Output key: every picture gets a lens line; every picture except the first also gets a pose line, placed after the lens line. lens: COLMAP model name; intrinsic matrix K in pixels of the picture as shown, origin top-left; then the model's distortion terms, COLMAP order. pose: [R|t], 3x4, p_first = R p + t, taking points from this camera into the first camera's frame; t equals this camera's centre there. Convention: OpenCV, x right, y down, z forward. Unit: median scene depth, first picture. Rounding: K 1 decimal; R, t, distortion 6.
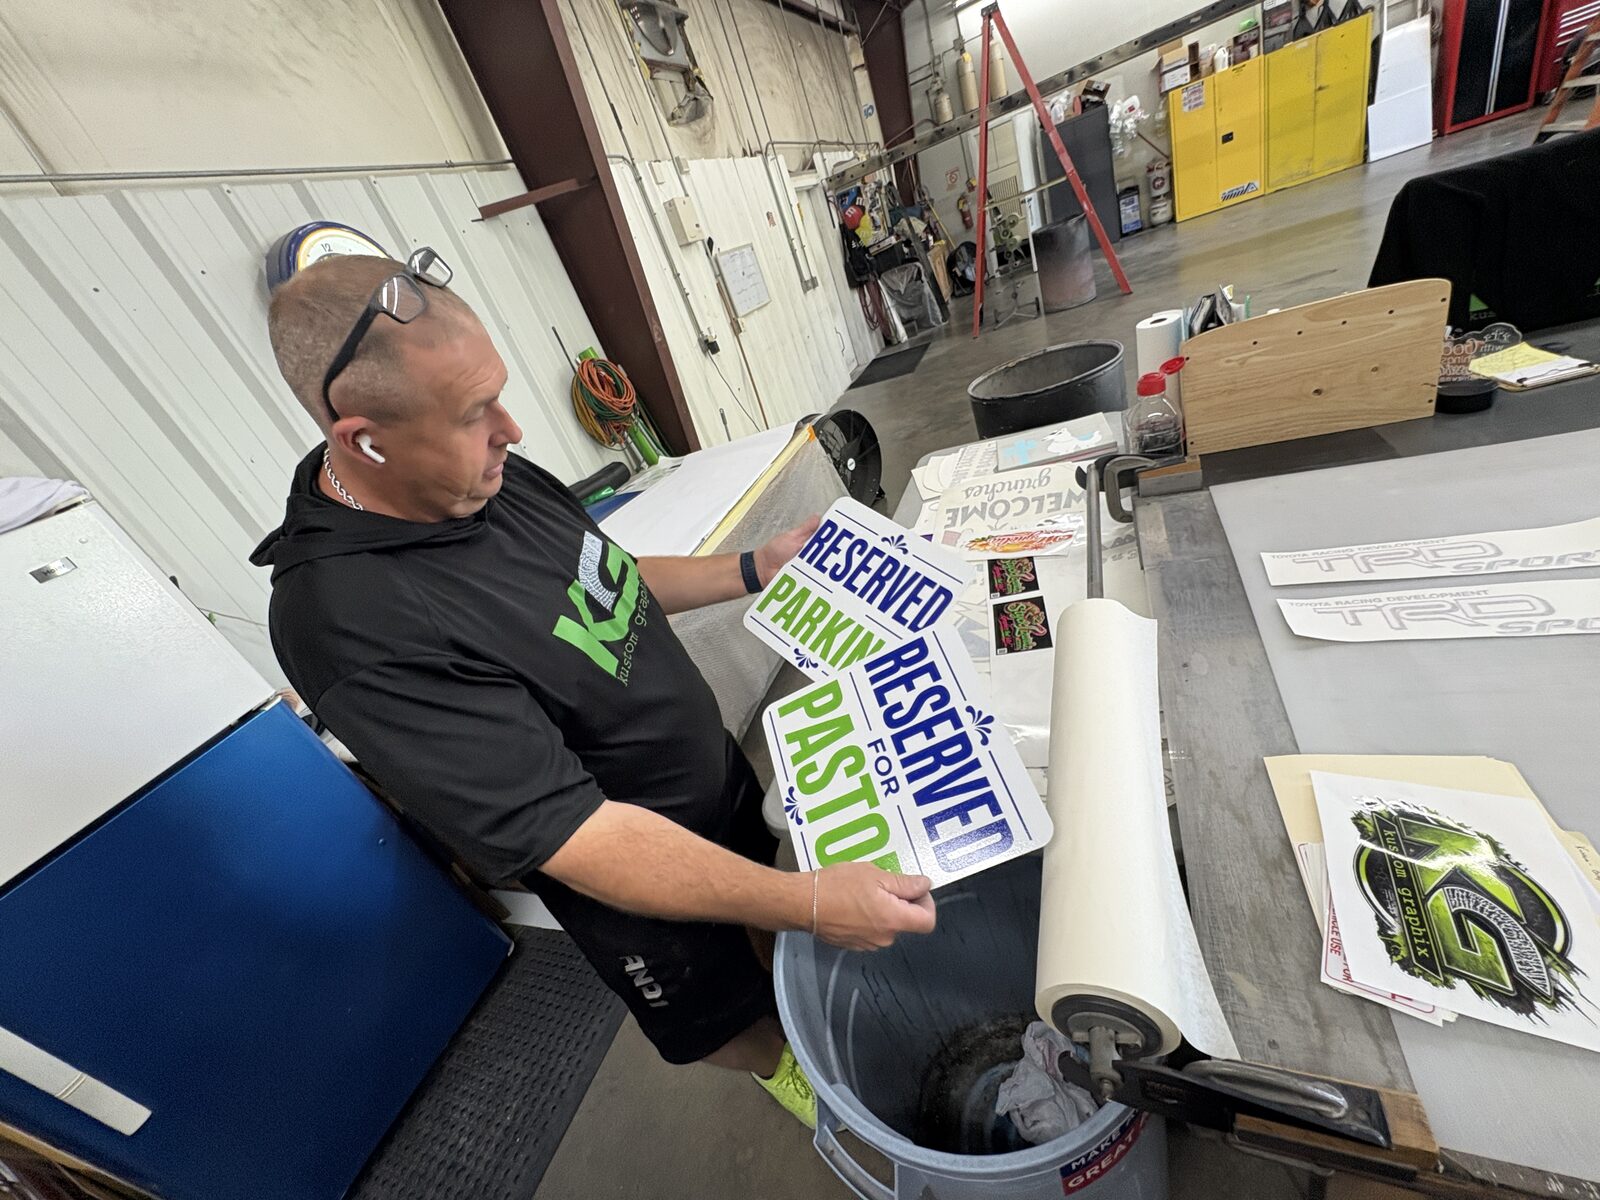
lens RADIAL K [[639.0, 0, 797.4], [0, 639.0, 599.6], [0, 0, 1]] dist [0.001512, 0.000305]
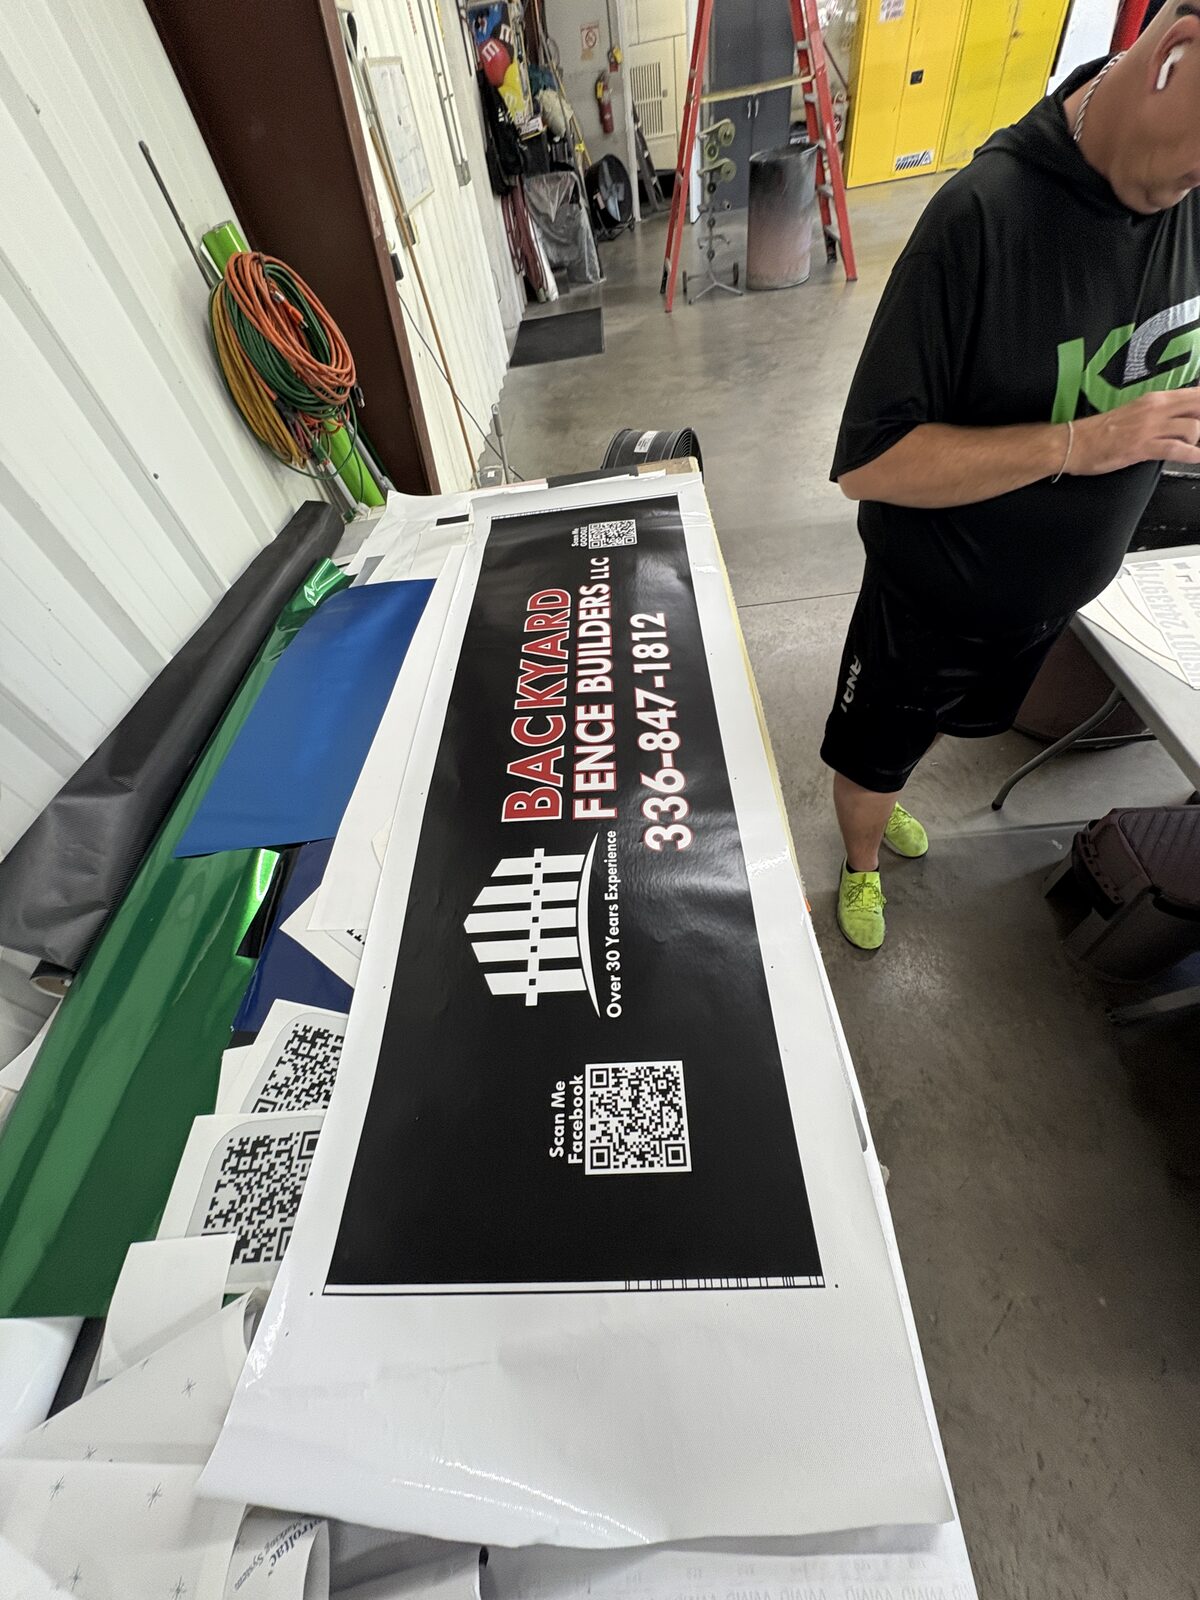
lens RADIAL K [[639.0, 0, 593.3], [0, 639.0, 796.7], [0, 0, 1]] dist [0.001512, 0.000305]
pose [[0.927128, -0.110092, 0.358210, -0.297253], [0.005731, 0.959928, 0.280189, -0.135924], [-0.374702, -0.257718, 0.890606, 0.412152]]
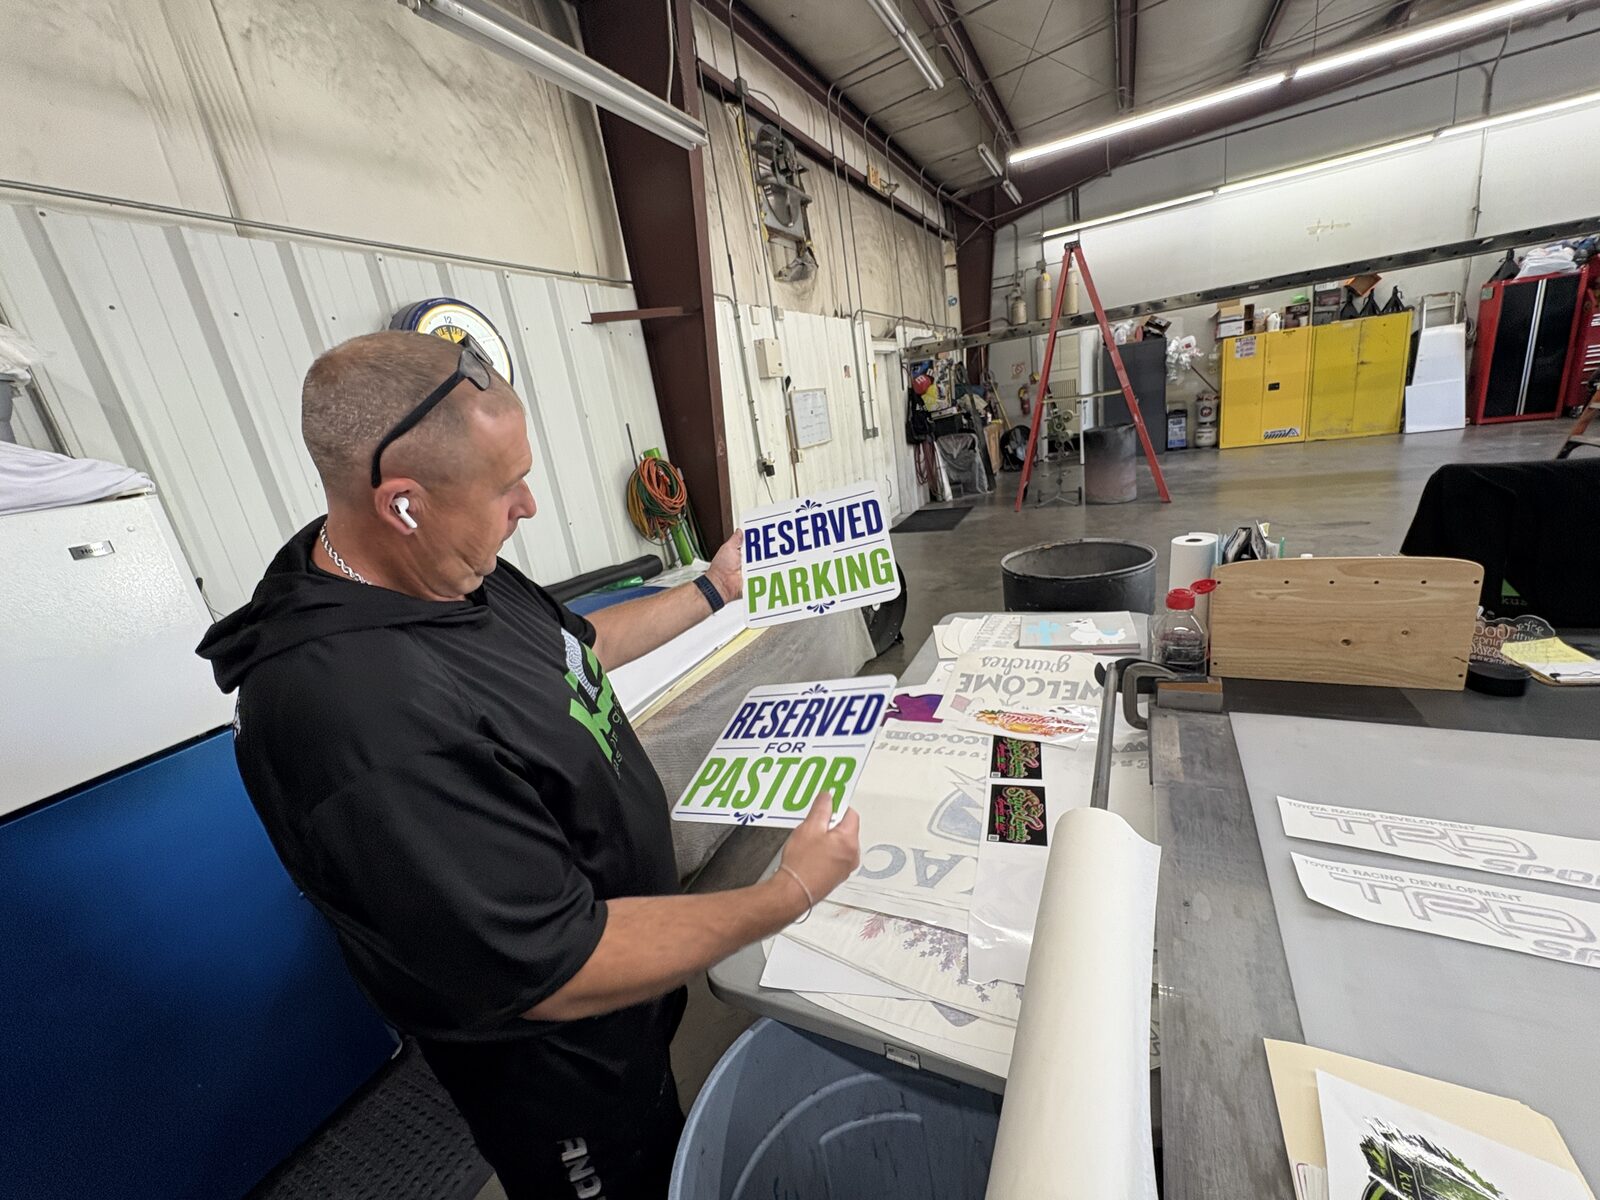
lens RADIAL K [[639.0, 0, 797.7], [0, 639.0, 599.2], [0, 0, 1]] dist [0.001512, 0.000305]
pose [[0.976947, 0.209896, -0.038973, -0.000056], [-0.213482, 0.959685, -0.182841, -0.009182], [-0.000976, 0.186946, 0.982370, 0.002110]]
